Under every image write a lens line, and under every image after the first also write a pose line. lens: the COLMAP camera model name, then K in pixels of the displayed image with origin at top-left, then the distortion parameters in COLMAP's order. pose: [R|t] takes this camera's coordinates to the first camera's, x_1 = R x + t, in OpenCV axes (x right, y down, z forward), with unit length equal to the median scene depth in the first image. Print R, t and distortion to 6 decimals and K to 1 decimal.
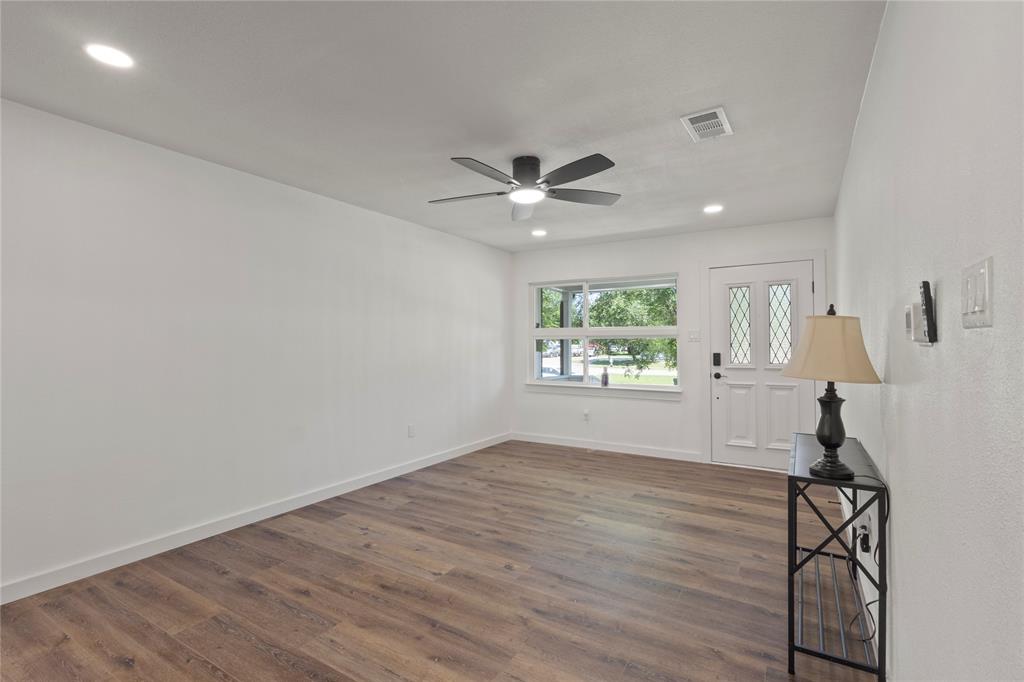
lens RADIAL K [[475.9, 0, 509.9], [0, 475.9, 337.9], [0, 0, 1]] dist [0.000260, 0.000534]
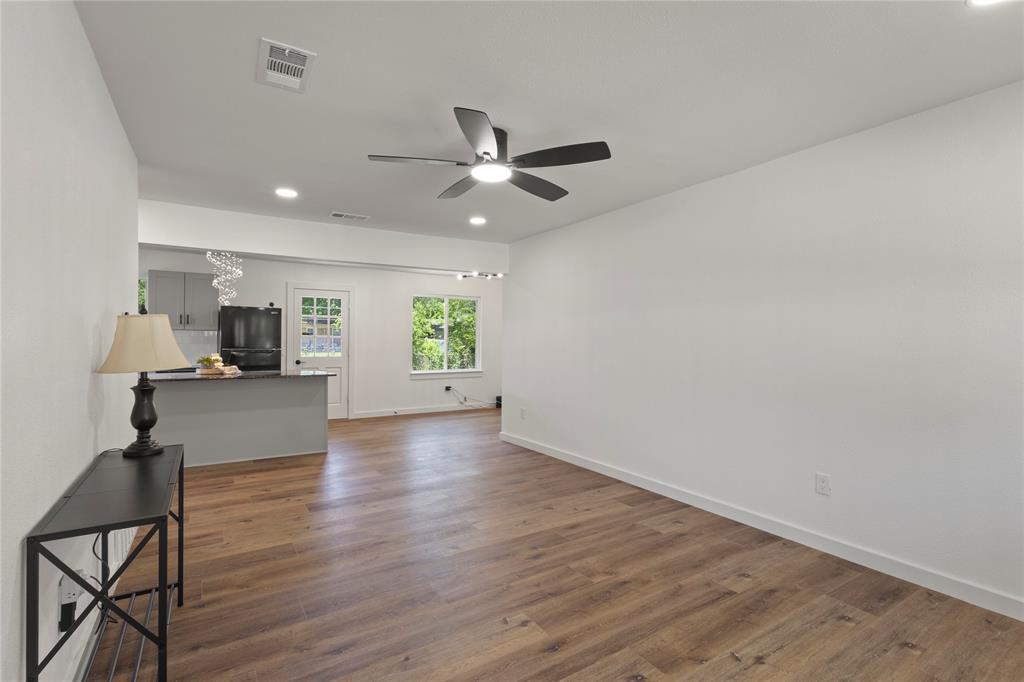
lens RADIAL K [[475.9, 0, 509.9], [0, 475.9, 337.9], [0, 0, 1]] dist [0.000260, 0.000534]
pose [[-0.442479, -0.005520, -0.896762, 0.763155], [0.005025, 0.999950, -0.008635, 0.014640], [0.896765, -0.008327, -0.442429, 1.335702]]
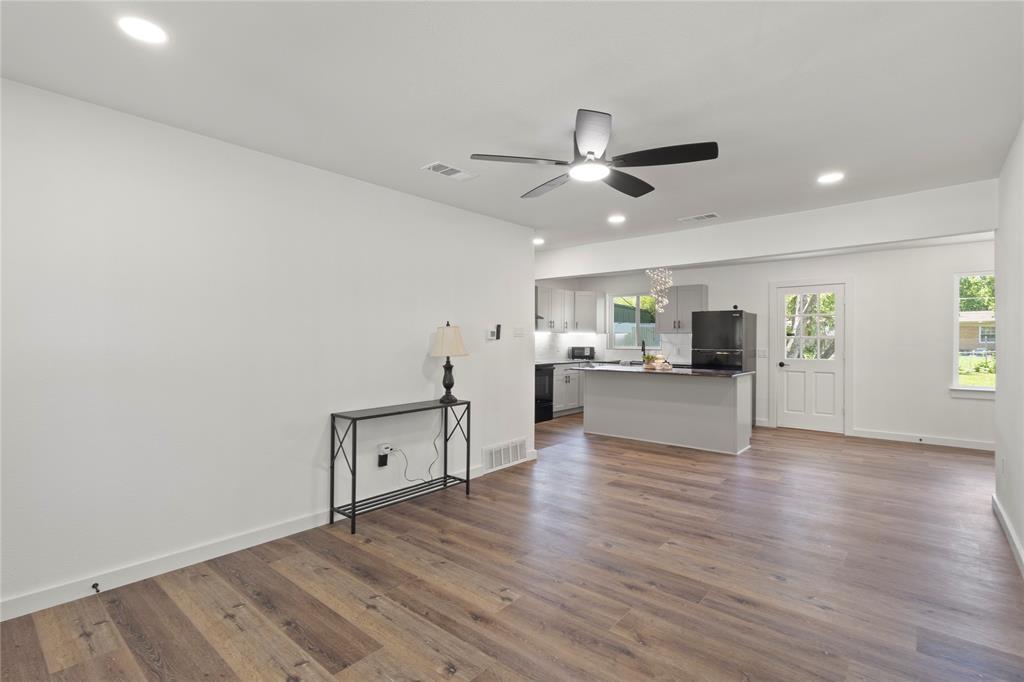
lens RADIAL K [[475.9, 0, 509.9], [0, 475.9, 337.9], [0, 0, 1]] dist [0.000260, 0.000534]
pose [[-0.986858, 0.000328, 0.161587, 0.035498], [-0.002136, 0.999884, -0.015070, 0.020435], [-0.161574, -0.015217, -0.986743, 1.776453]]
